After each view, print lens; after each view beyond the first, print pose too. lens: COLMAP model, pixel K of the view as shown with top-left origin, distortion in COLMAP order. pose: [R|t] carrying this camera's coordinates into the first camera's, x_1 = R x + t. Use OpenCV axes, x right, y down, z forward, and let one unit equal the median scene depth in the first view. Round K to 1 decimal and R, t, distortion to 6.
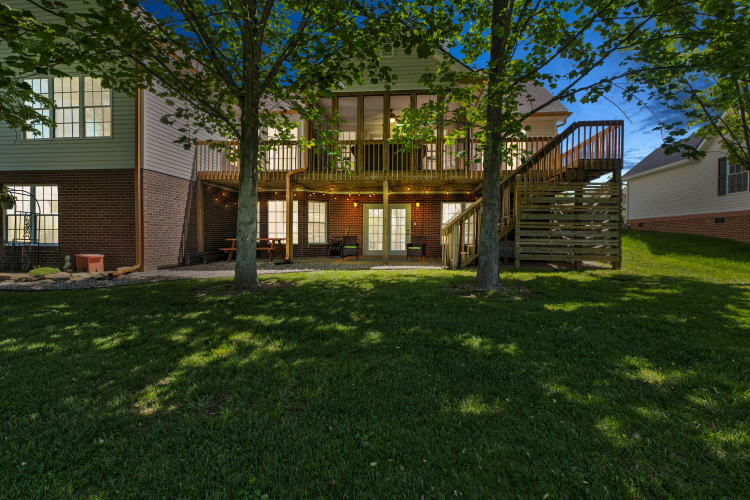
lens RADIAL K [[334.2, 0, 377.8], [0, 334.2, 243.3], [0, 0, 1]] dist [0.008982, -0.002048]
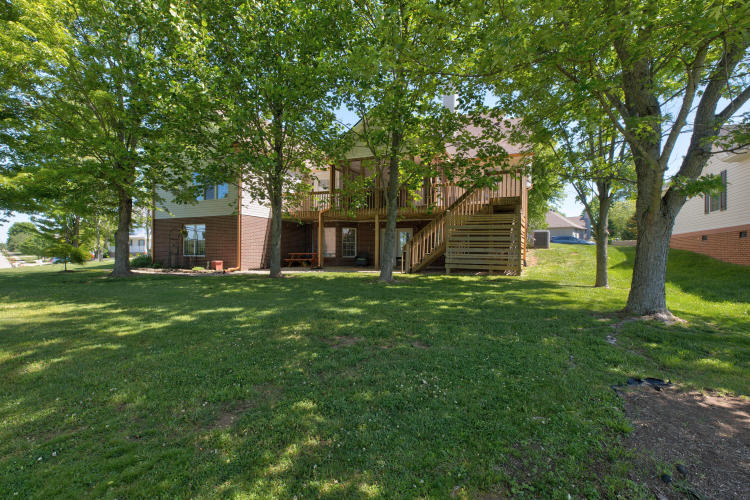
lens RADIAL K [[334.2, 0, 379.5], [0, 334.2, 253.0], [0, 0, 1]] dist [0.008982, -0.002048]
pose [[0.948743, 0.003840, -0.316025, 0.600255], [-0.009704, 0.999809, -0.016983, 0.011236], [0.315899, 0.019179, 0.948599, -0.497624]]
